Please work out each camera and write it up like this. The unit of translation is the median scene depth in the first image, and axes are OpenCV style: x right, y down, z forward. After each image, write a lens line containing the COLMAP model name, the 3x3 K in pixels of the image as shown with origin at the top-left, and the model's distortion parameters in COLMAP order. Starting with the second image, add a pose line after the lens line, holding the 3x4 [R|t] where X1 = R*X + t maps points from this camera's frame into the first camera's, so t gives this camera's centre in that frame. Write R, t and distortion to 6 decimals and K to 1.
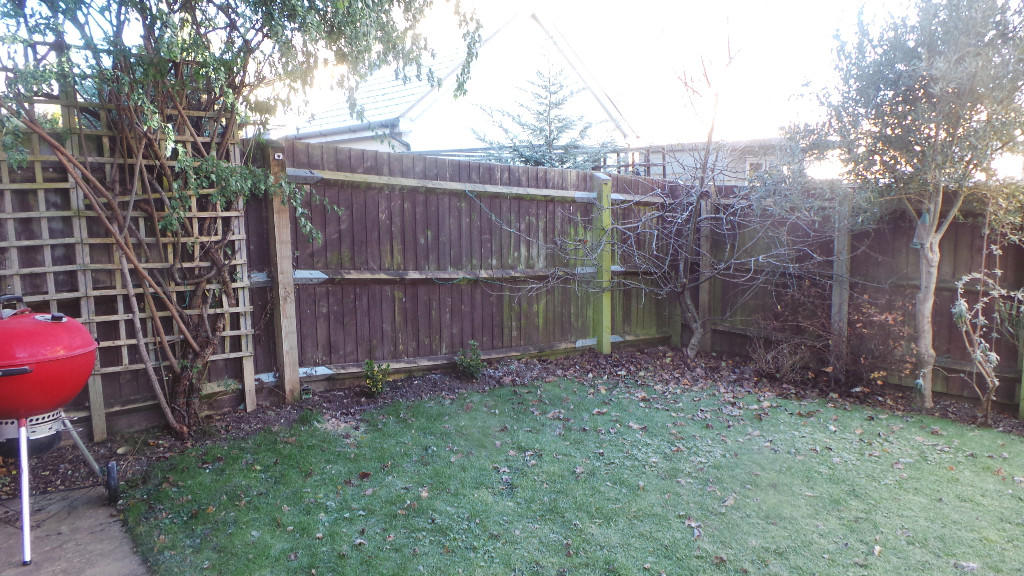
lens RADIAL K [[705.7, 0, 510.2], [0, 705.7, 290.7], [0, 0, 1]] dist [-0.009647, 0.001107]
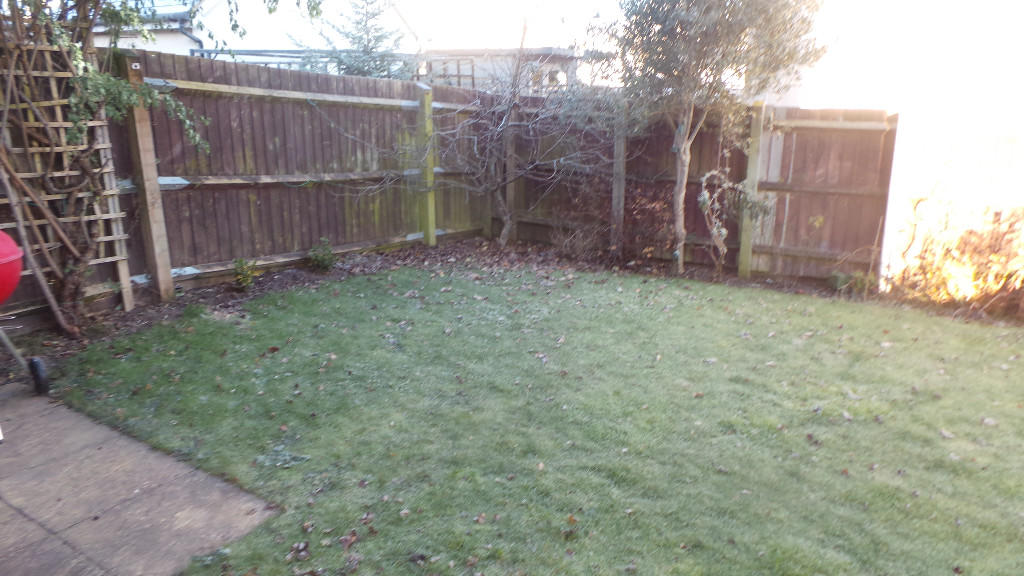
lens RADIAL K [[705.7, 0, 516.8], [0, 705.7, 288.4], [0, 0, 1]] dist [-0.009647, 0.001107]
pose [[0.947588, -0.065933, 0.312617, -0.132112], [0.022166, 0.989684, 0.141541, -0.001247], [-0.318724, -0.127193, 0.939275, -0.177360]]
